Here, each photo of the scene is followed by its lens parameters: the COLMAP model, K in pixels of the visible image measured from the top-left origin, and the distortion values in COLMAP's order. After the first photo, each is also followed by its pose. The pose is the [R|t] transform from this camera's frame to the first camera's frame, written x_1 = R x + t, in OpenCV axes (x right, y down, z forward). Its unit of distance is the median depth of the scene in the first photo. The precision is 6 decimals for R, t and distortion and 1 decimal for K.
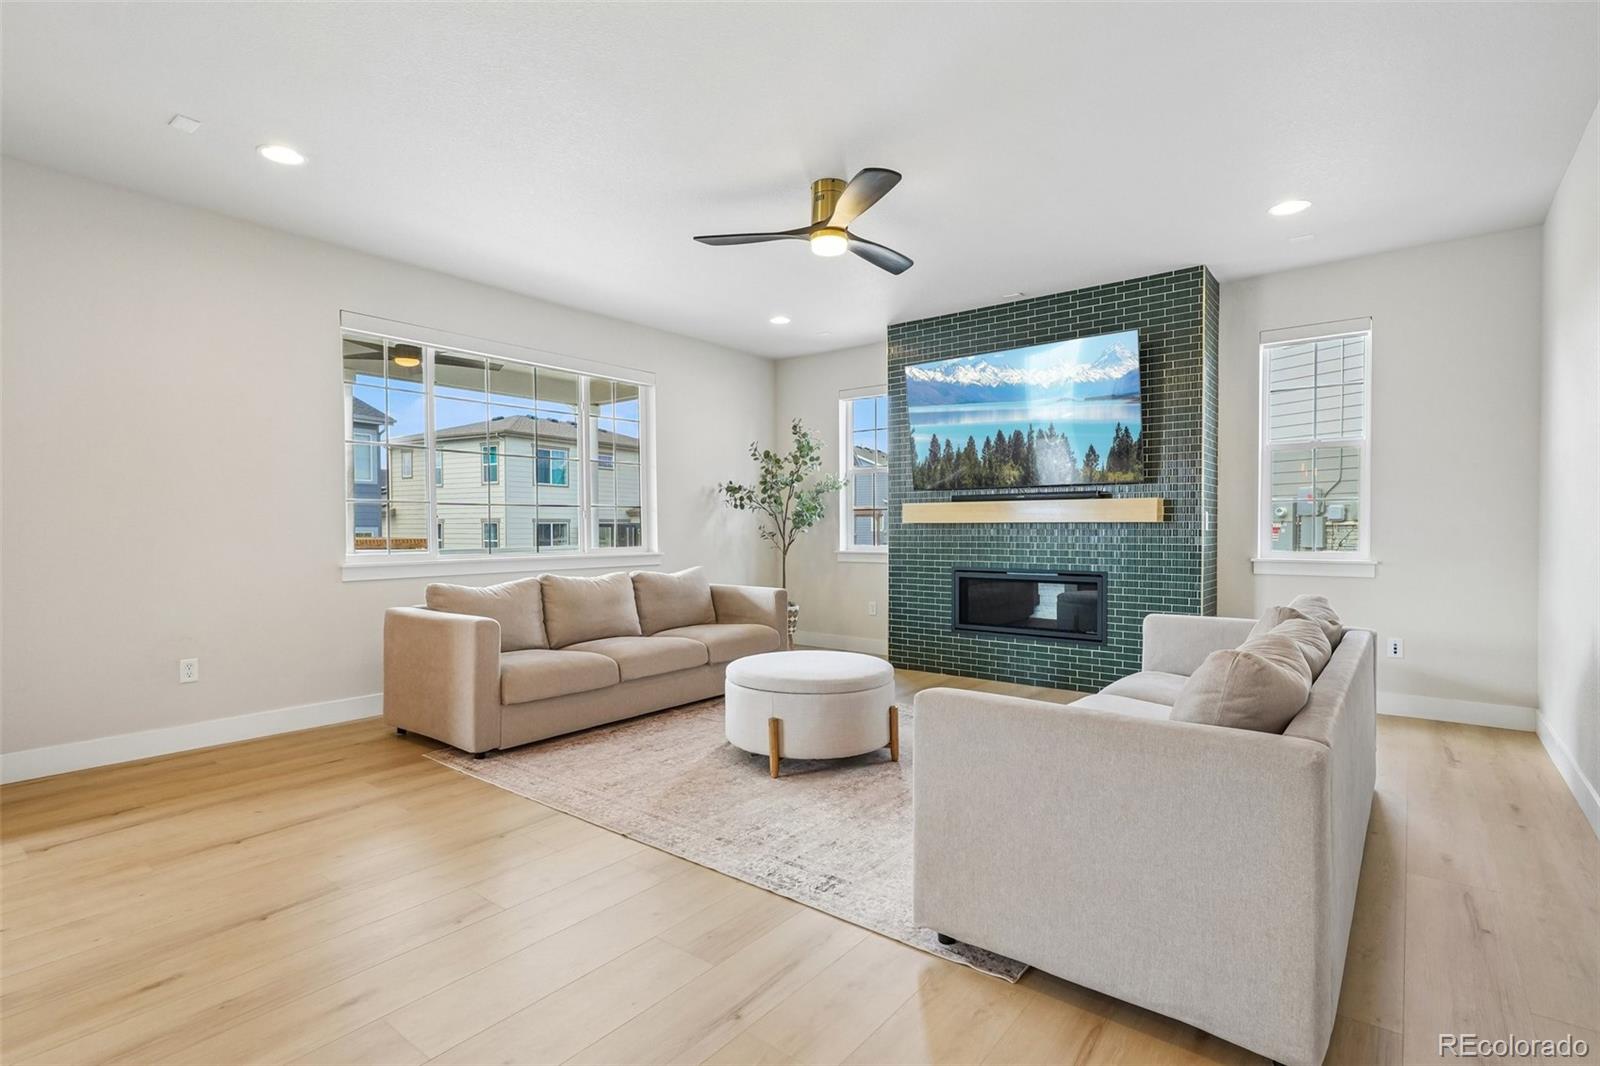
lens RADIAL K [[789.5, 0, 806.2], [0, 789.5, 529.6], [0, 0, 1]] dist [-0.022130, 0.004876]
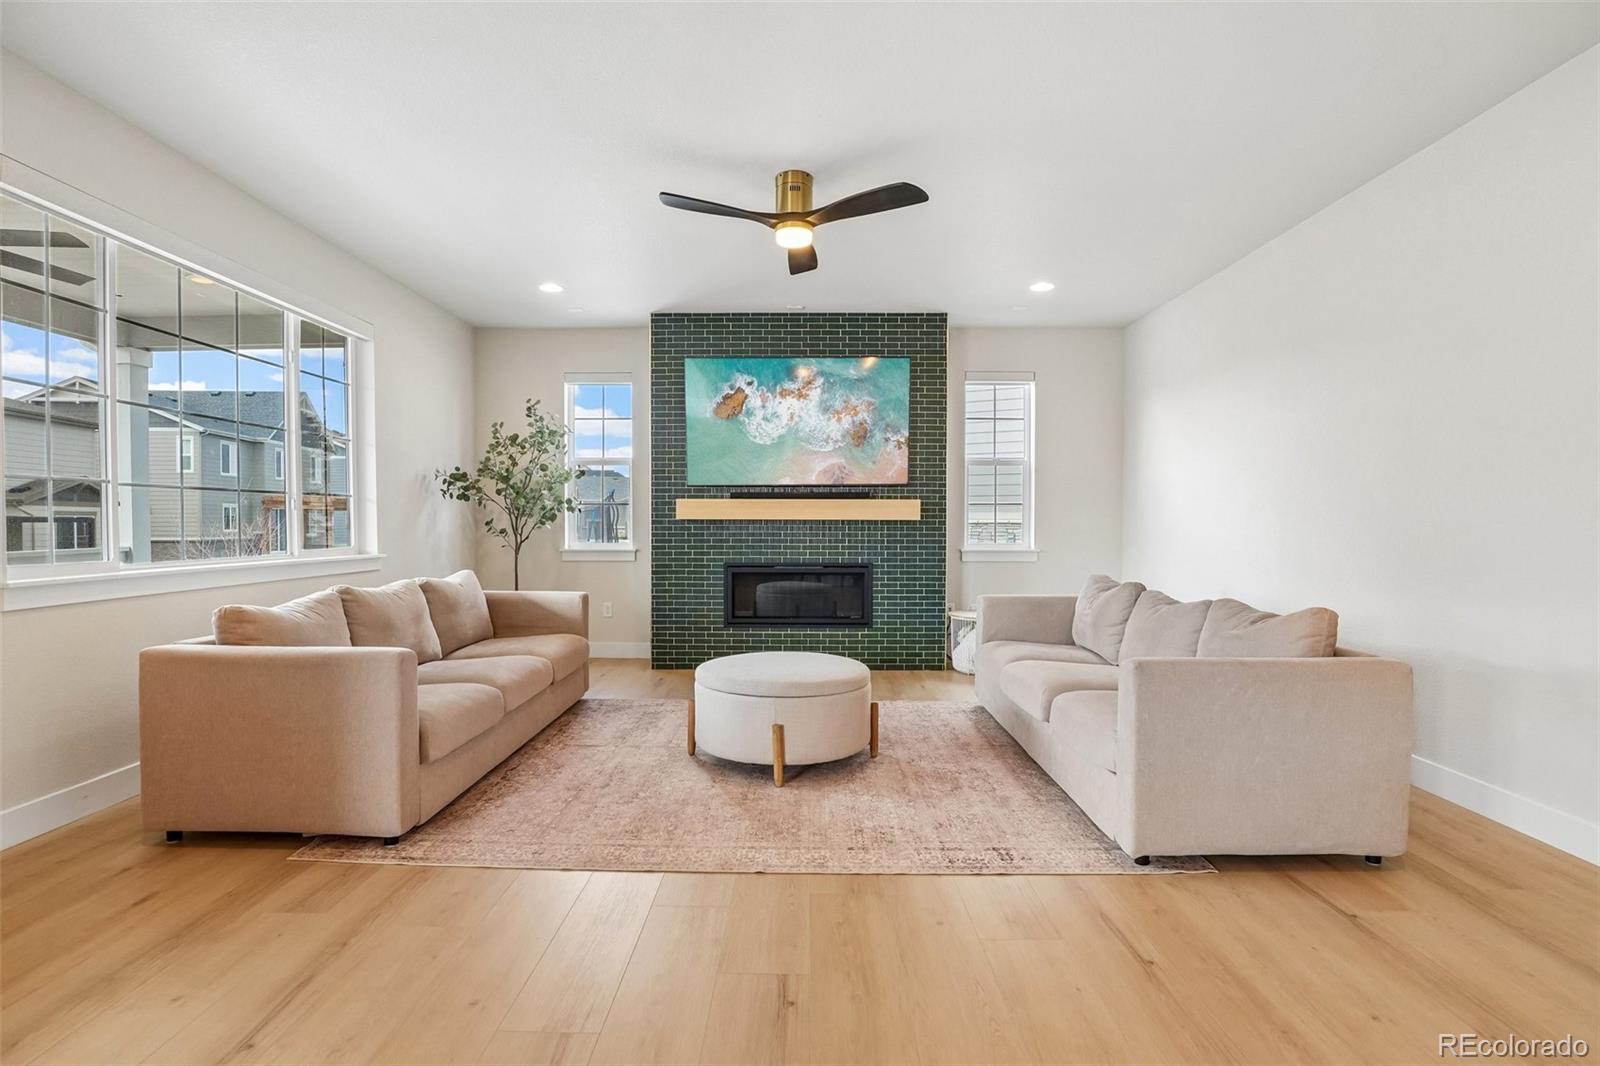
lens RADIAL K [[789.5, 0, 811.9], [0, 789.5, 525.9], [0, 0, 1]] dist [-0.022130, 0.004876]
pose [[0.785833, 0.003913, 0.618426, -0.389838], [-0.003608, 0.999992, -0.001743, 0.001279], [-0.618428, -0.000861, 0.785841, 0.145384]]
